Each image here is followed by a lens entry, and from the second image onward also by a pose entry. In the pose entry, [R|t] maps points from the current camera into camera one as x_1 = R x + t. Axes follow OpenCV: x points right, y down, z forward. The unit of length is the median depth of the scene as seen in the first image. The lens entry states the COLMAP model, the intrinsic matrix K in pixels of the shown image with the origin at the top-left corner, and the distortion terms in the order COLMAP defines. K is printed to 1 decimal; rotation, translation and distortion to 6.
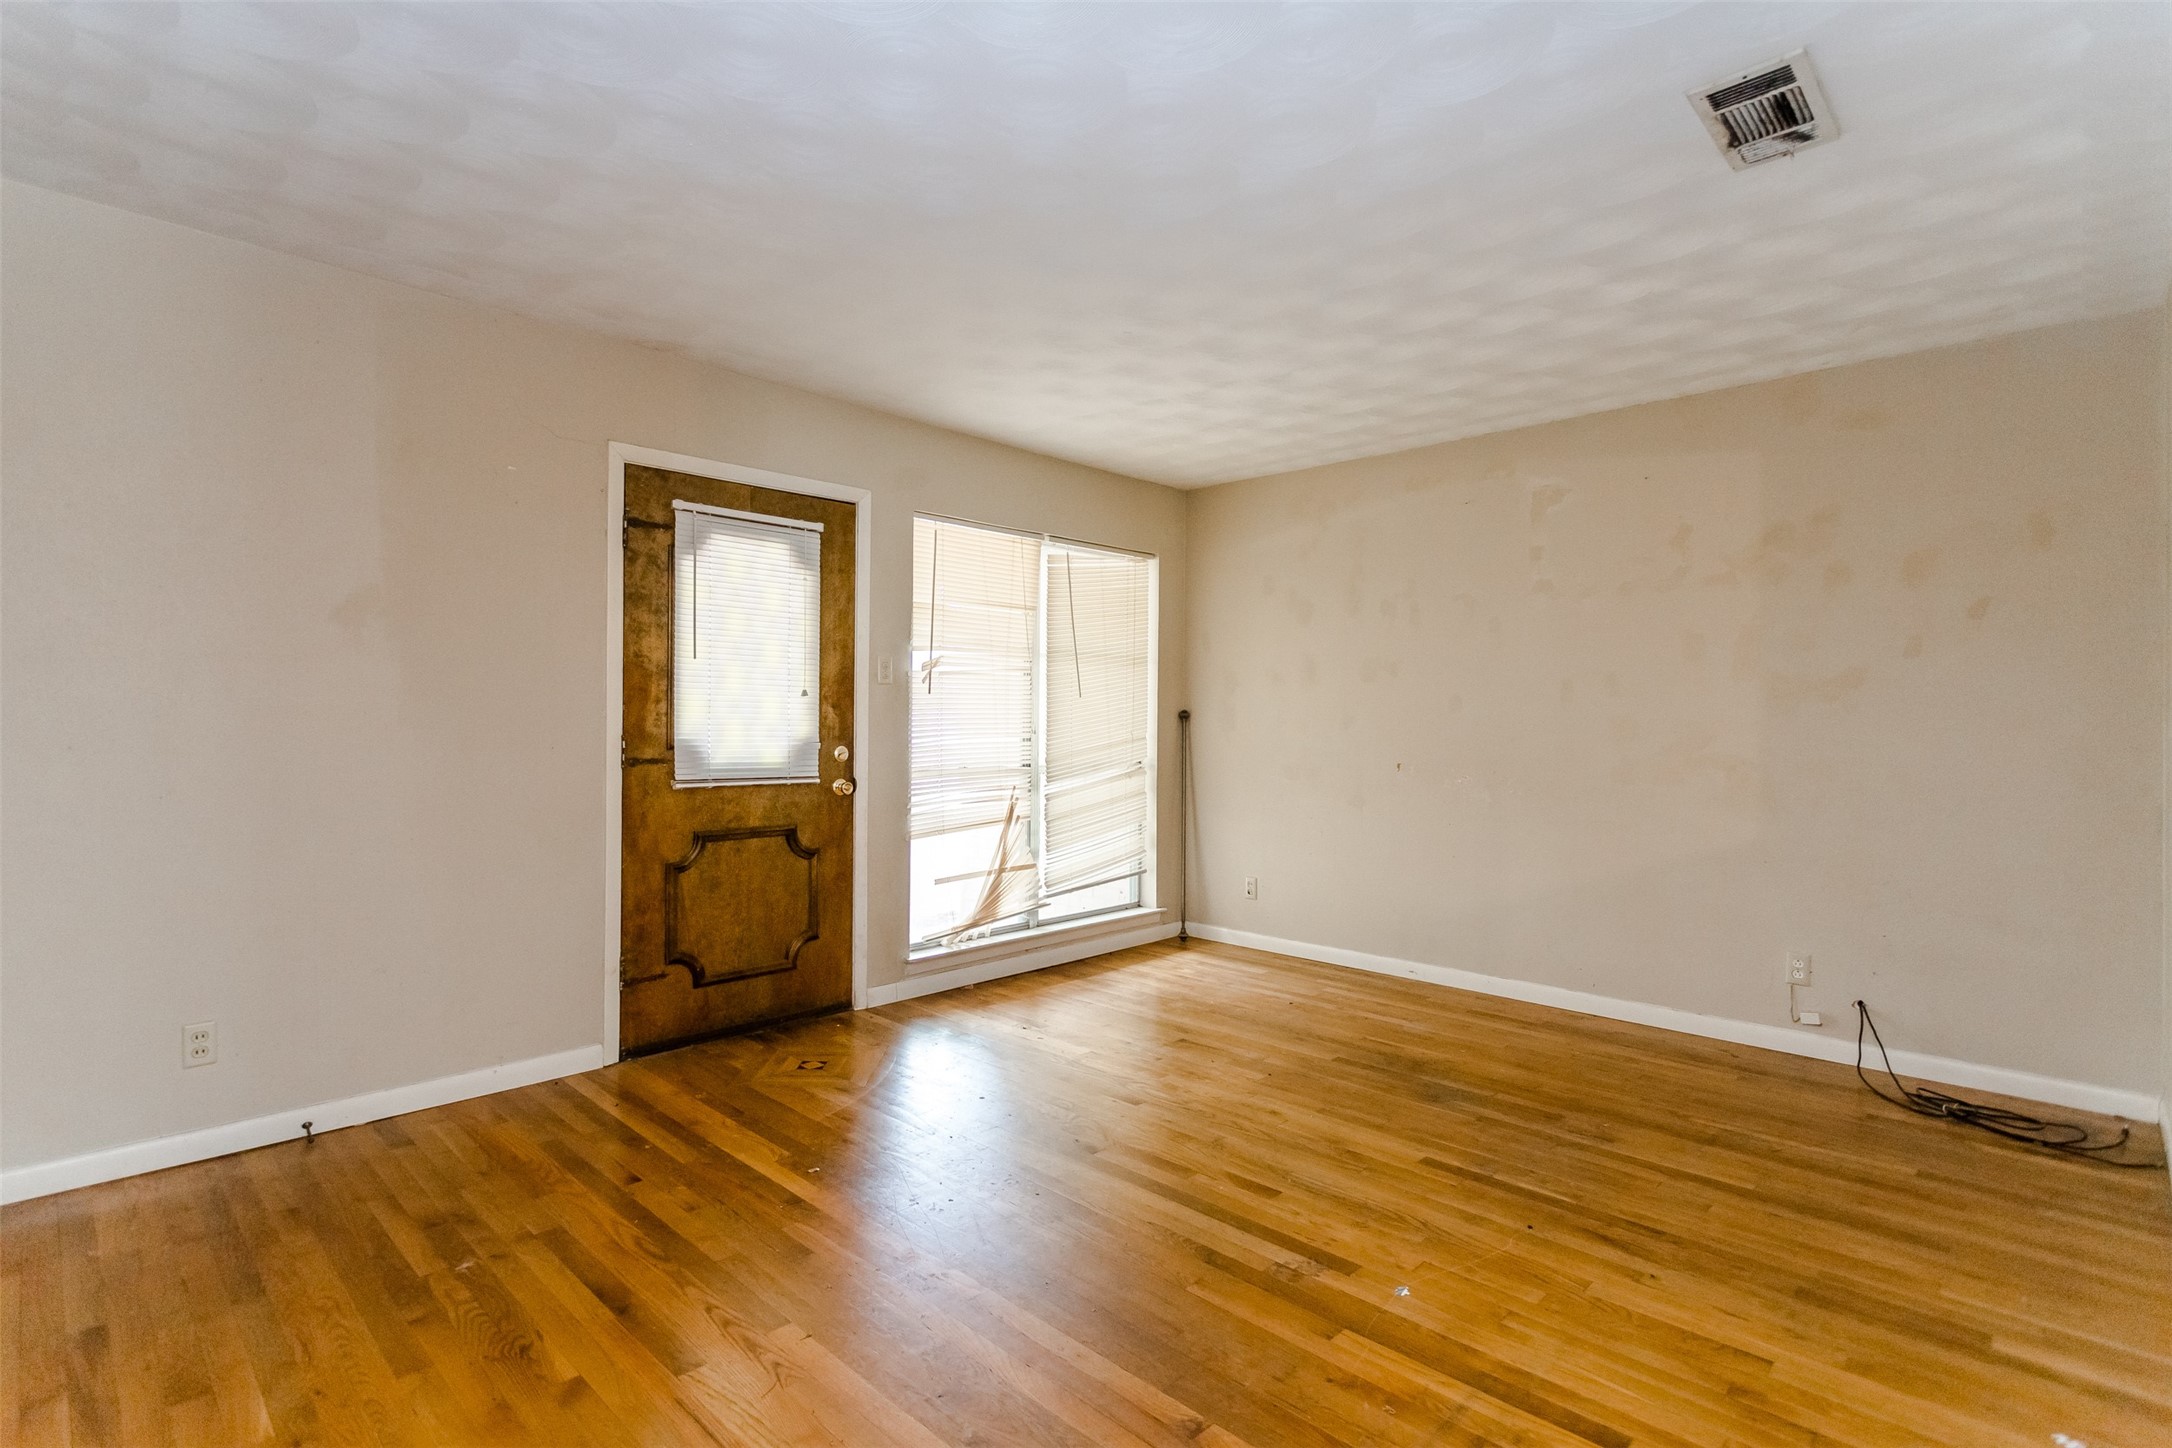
lens RADIAL K [[1044.8, 0, 1078.8], [0, 1044.8, 710.2], [0, 0, 1]] dist [-0.000160, -0.000063]
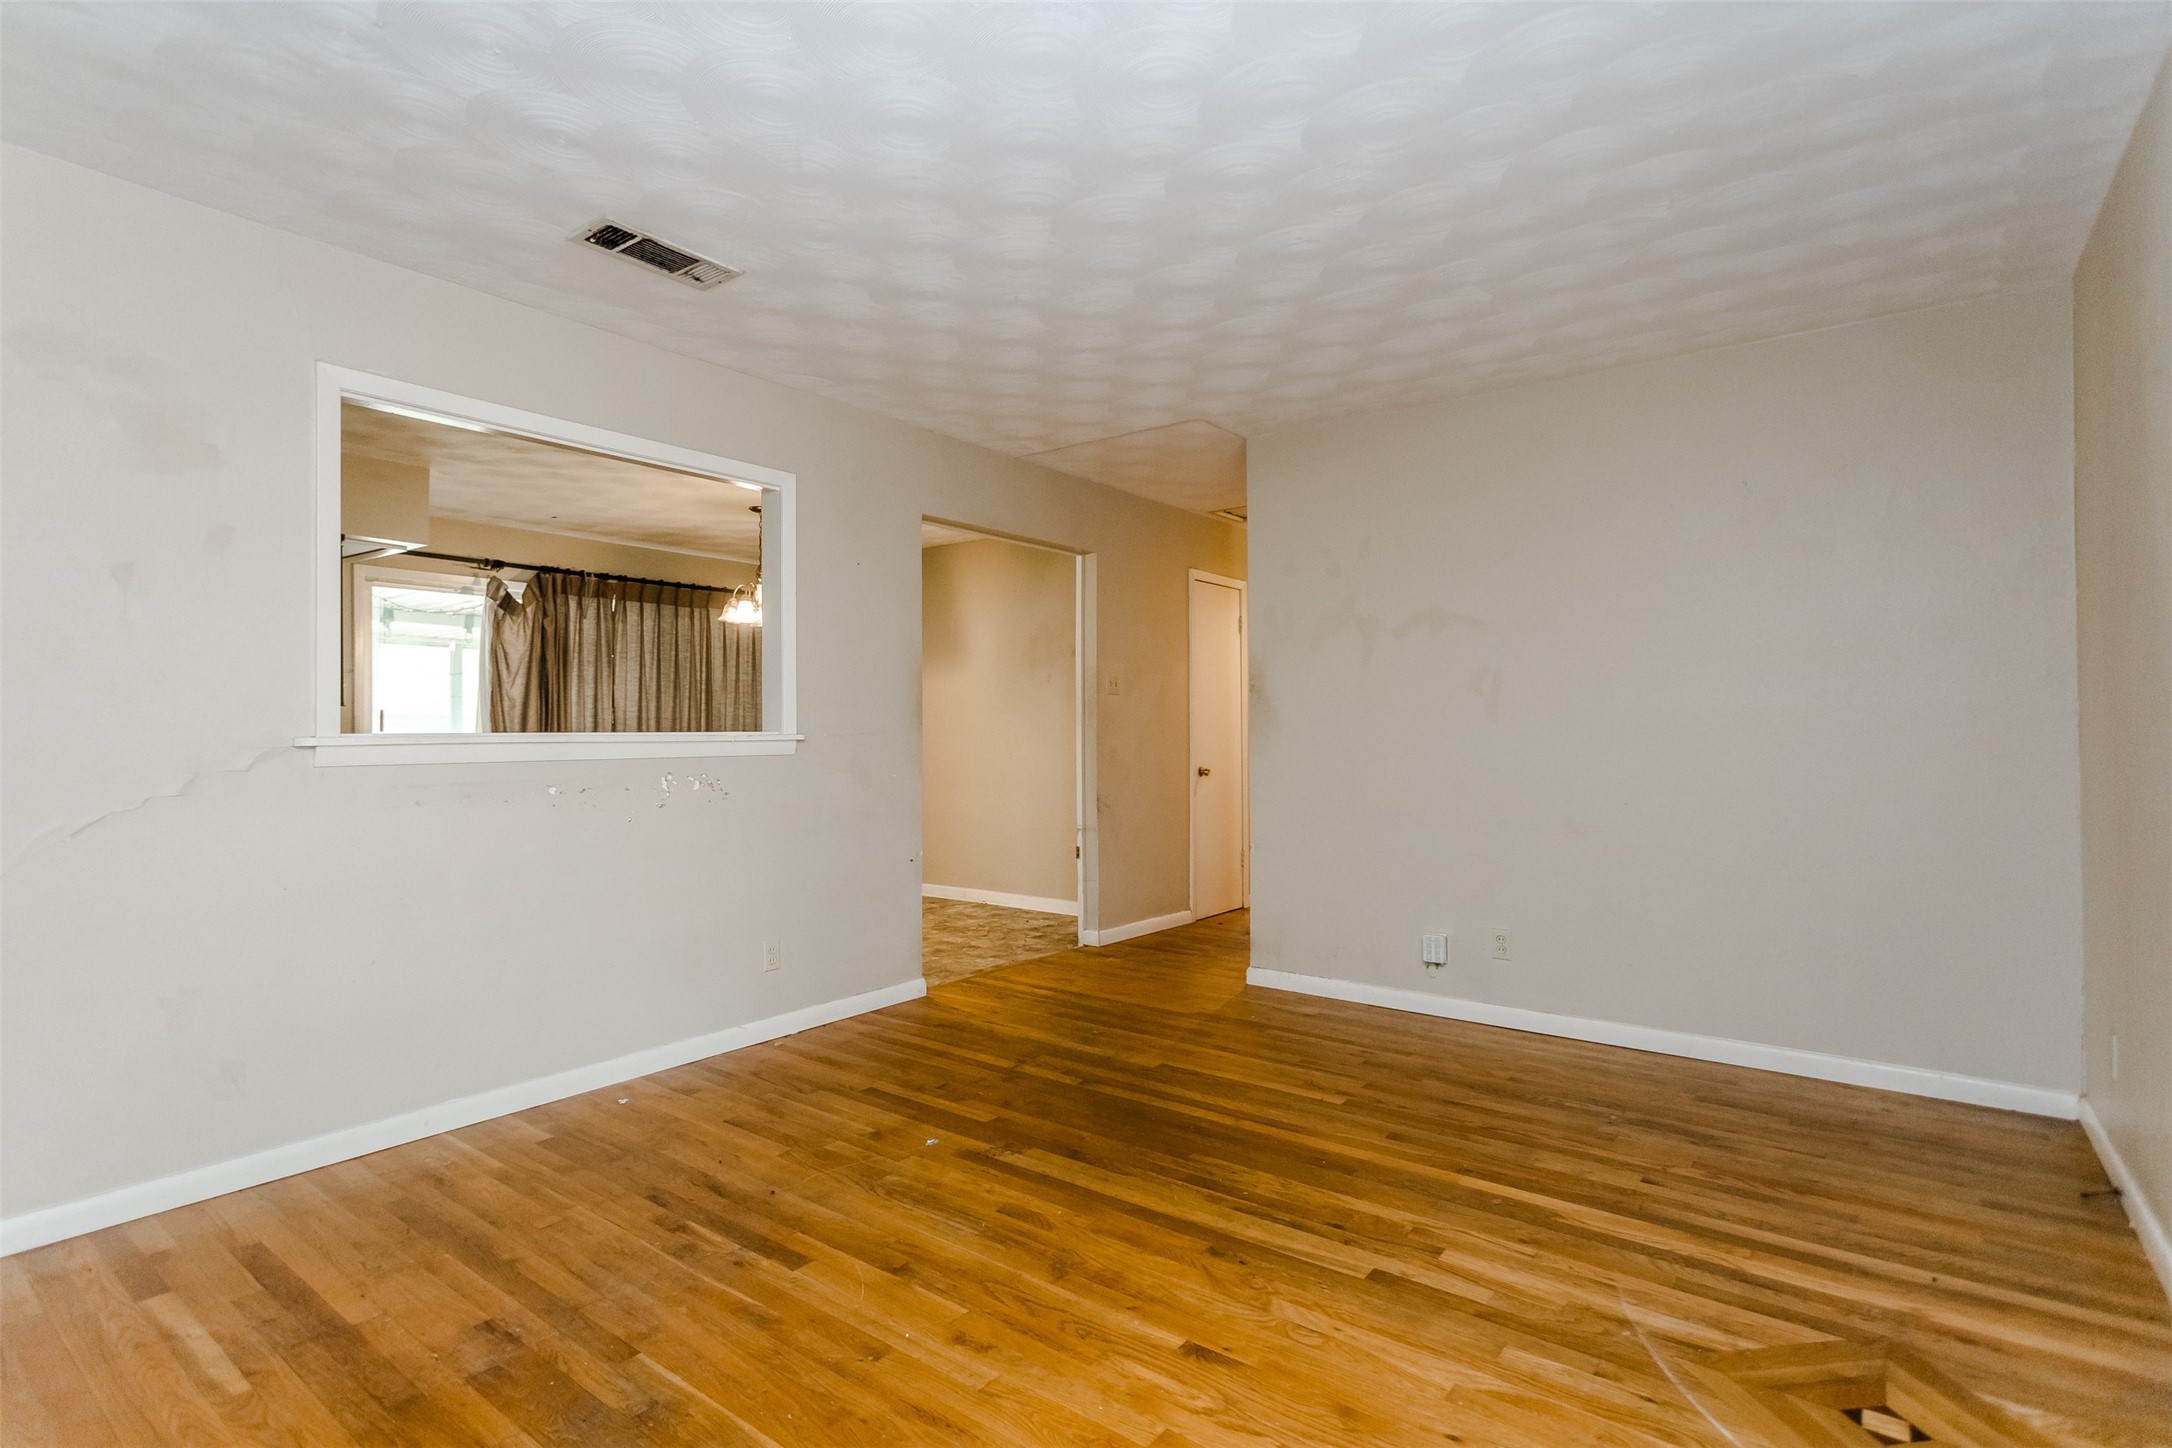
lens RADIAL K [[1044.8, 0, 1078.8], [0, 1044.8, 710.2], [0, 0, 1]] dist [-0.000160, -0.000063]
pose [[-0.993218, -0.003464, -0.116218, 0.196505], [0.000153, 0.999516, -0.031103, 0.031693], [0.116270, -0.030910, -0.992737, 1.661032]]
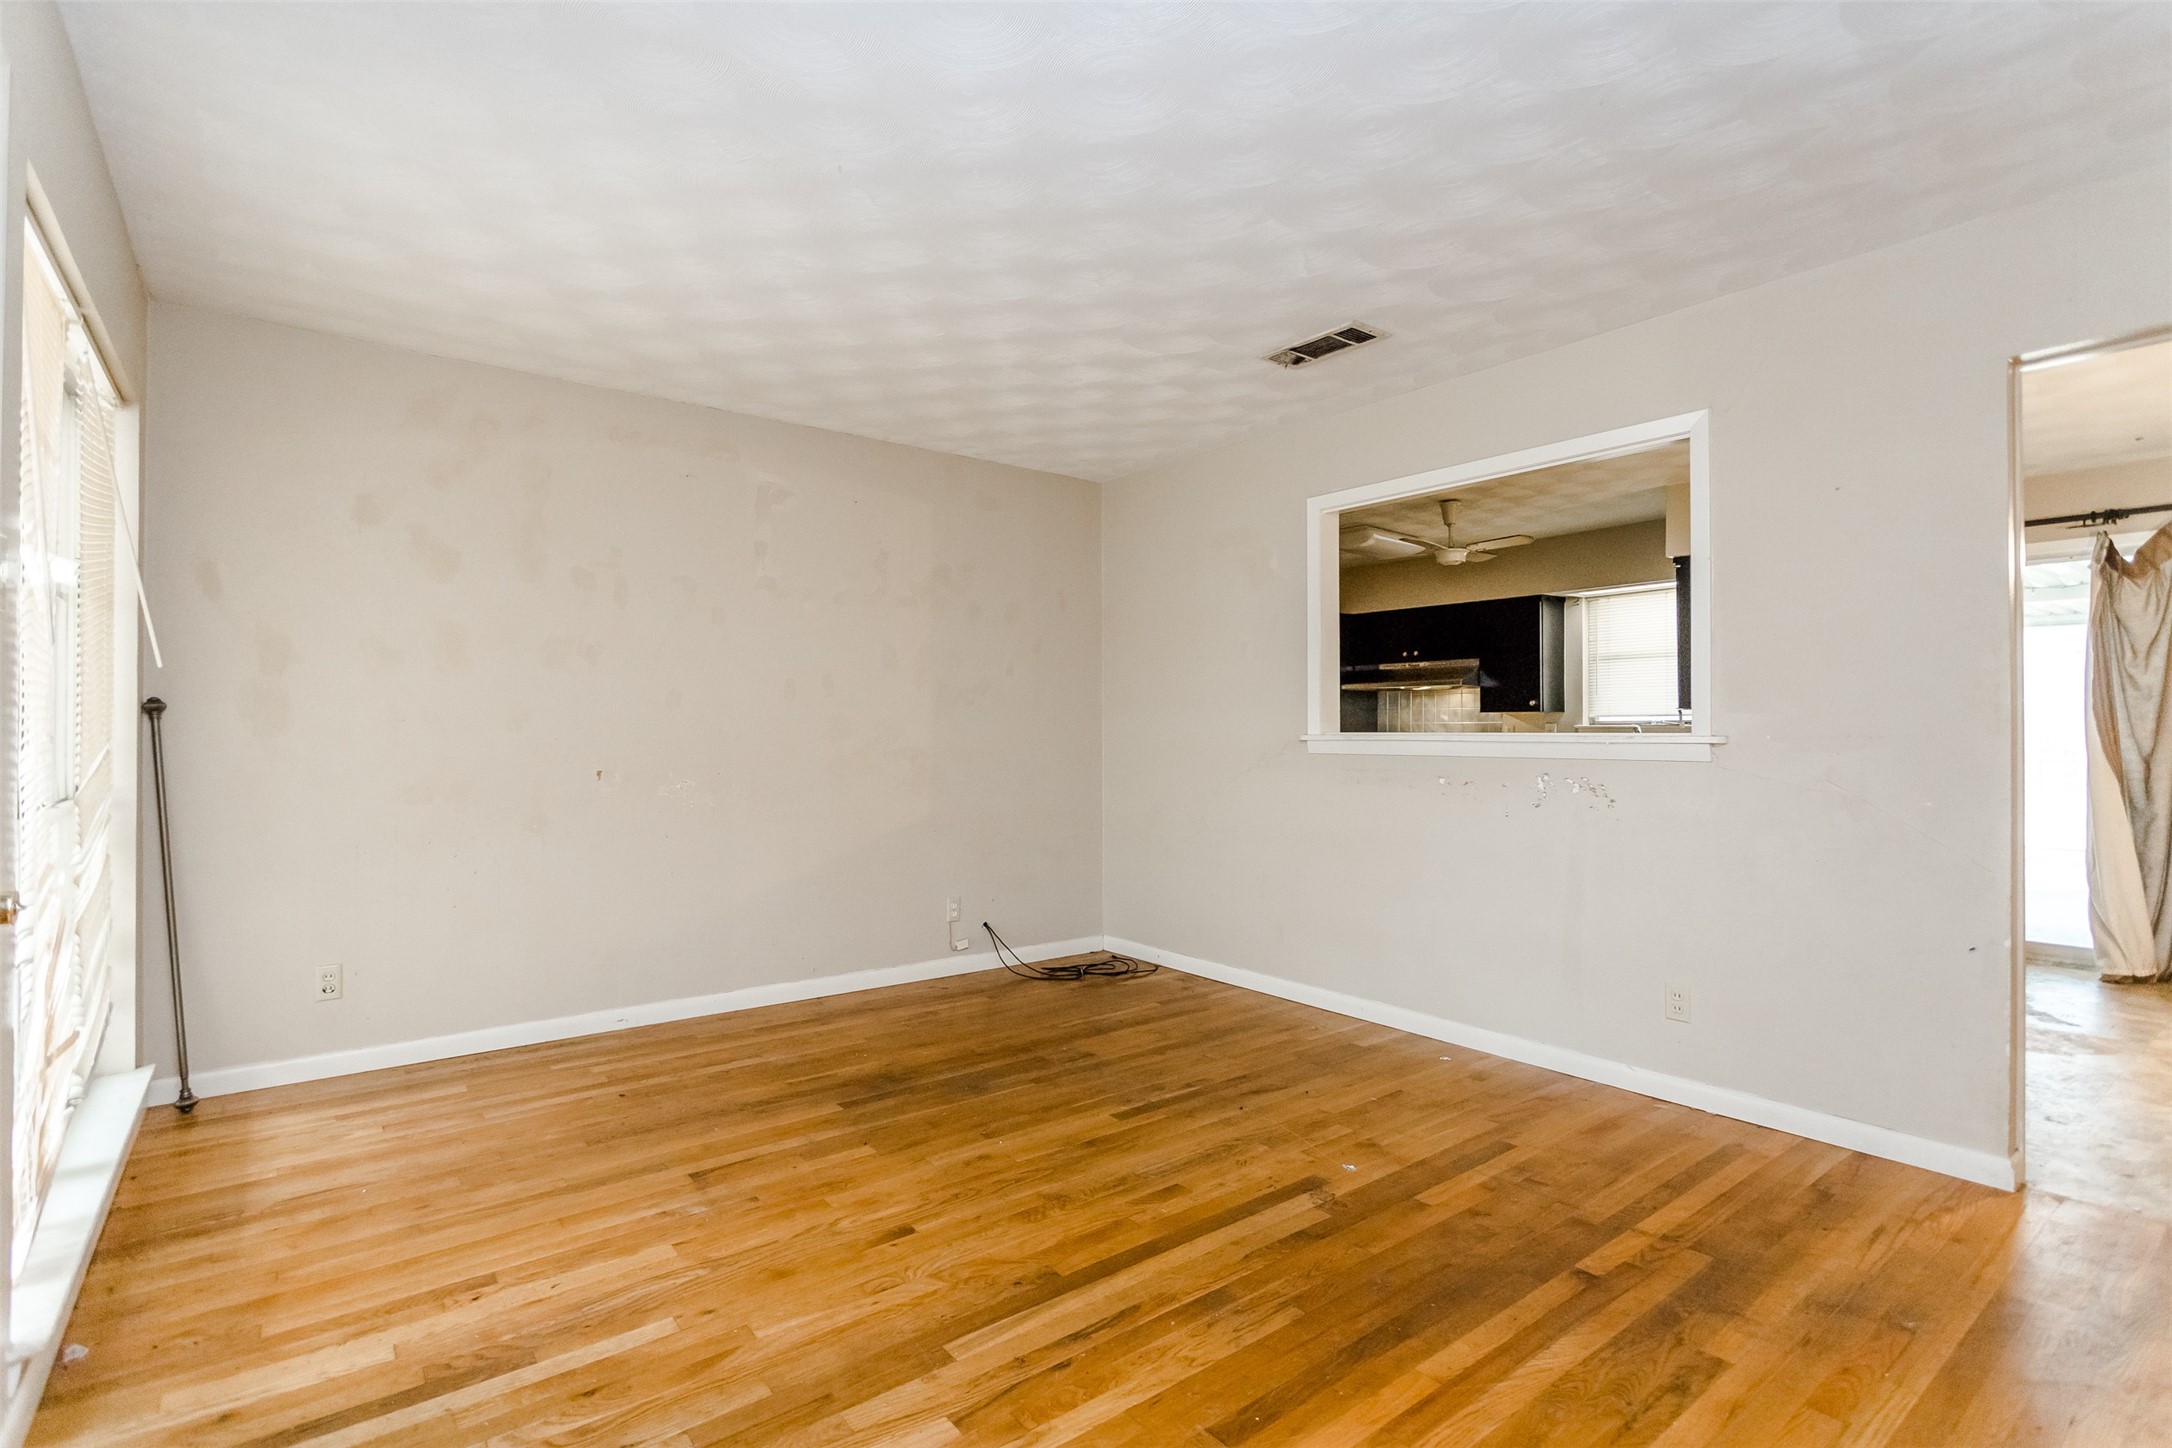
lens RADIAL K [[1020.1, 0, 1086.0], [0, 1020.1, 724.0], [0, 0, 1]] dist [-0.002133, 0.000016]
pose [[0.129379, -0.001017, 0.991595, -0.673856], [-0.011145, 0.999935, 0.002480, 0.012319], [-0.991533, -0.011372, 0.129360, 0.816427]]
